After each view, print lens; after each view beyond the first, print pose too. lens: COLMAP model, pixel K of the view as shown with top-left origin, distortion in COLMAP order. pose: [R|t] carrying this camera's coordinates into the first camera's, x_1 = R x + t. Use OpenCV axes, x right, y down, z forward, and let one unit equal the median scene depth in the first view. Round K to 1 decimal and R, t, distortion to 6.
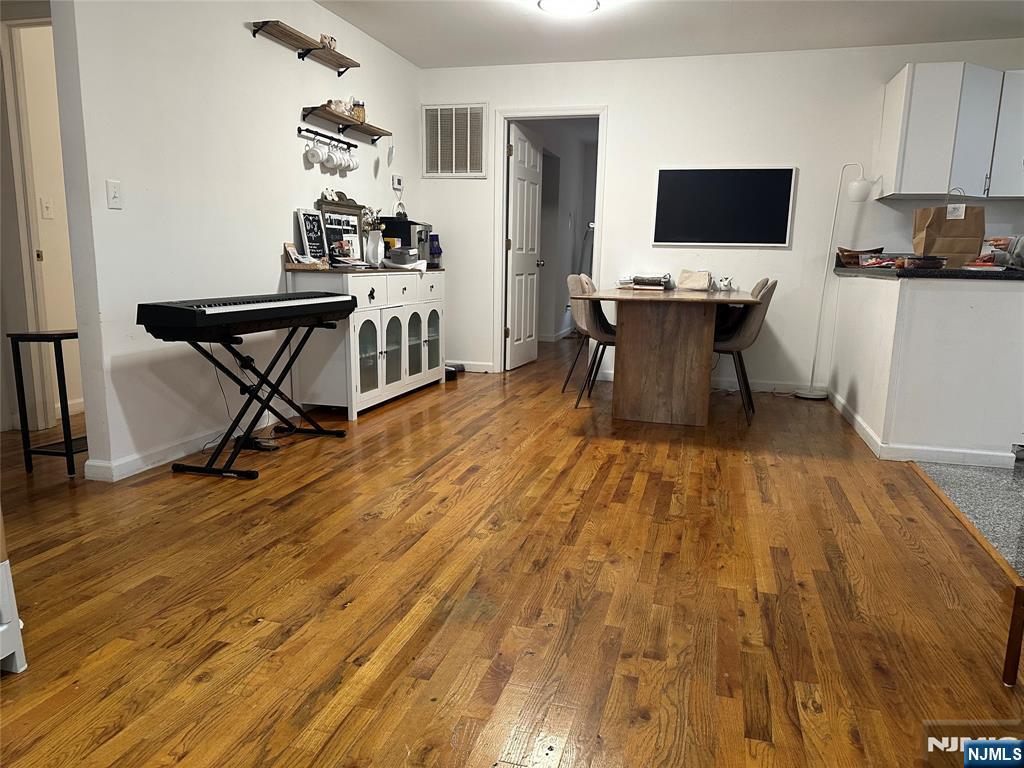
lens RADIAL K [[714.1, 0, 513.9], [0, 714.1, 391.9], [0, 0, 1]] dist [-0.006502, -0.002526]
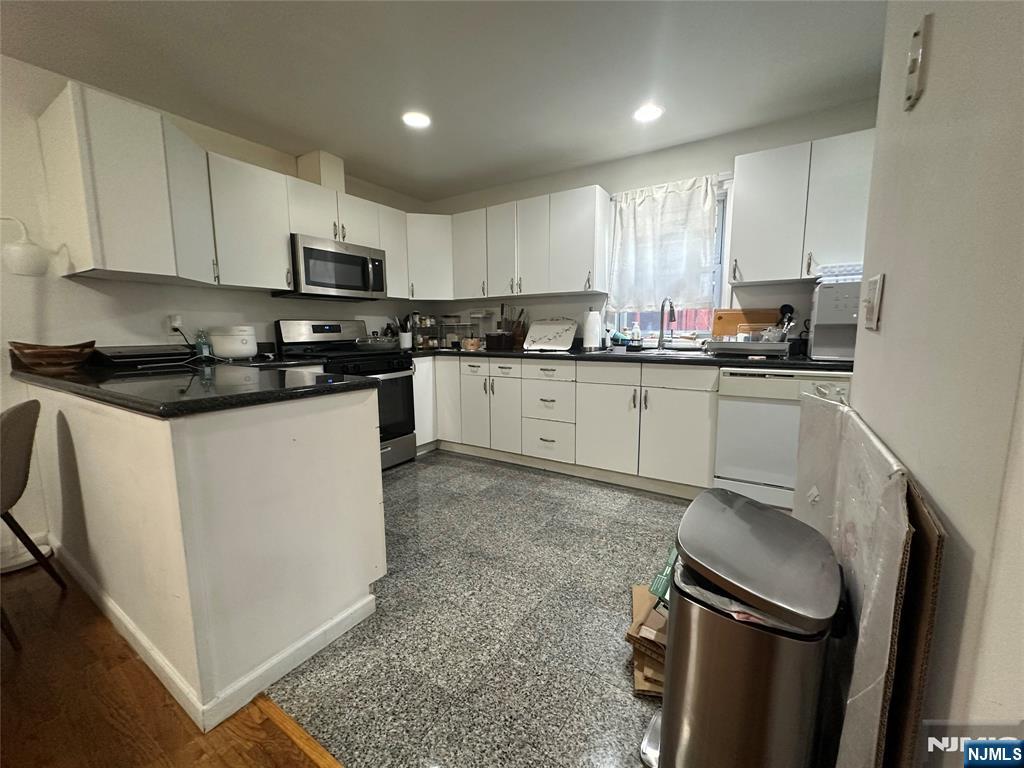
lens RADIAL K [[411.1, 0, 514.2], [0, 411.1, 385.2], [0, 0, 1]] dist [-0.001892, 0.001013]
pose [[0.290054, -0.145759, 0.945845, 0.229714], [0.187258, 0.977873, 0.093269, -0.114644], [-0.938511, 0.150064, 0.310931, 0.456525]]
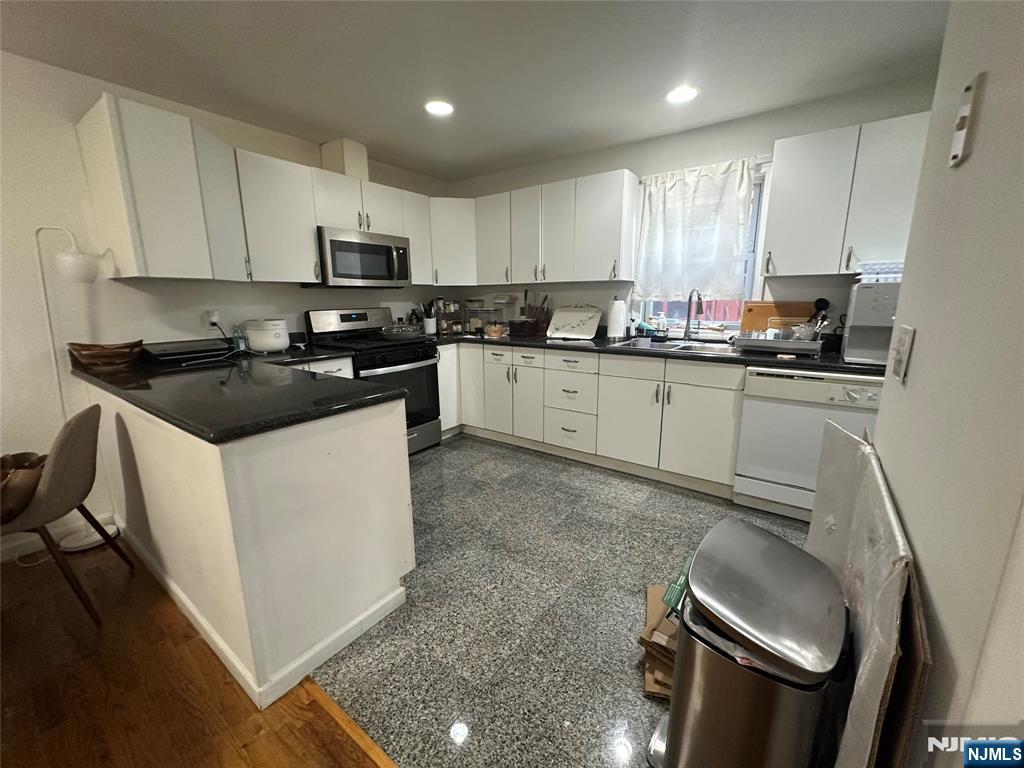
lens RADIAL K [[411.1, 0, 514.2], [0, 411.1, 386.8], [0, 0, 1]] dist [-0.001892, 0.001013]
pose [[0.344073, -0.216641, 0.913608, 0.228925], [0.185382, 0.969539, 0.160088, -0.149488], [-0.920460, 0.114285, 0.373753, 0.448505]]
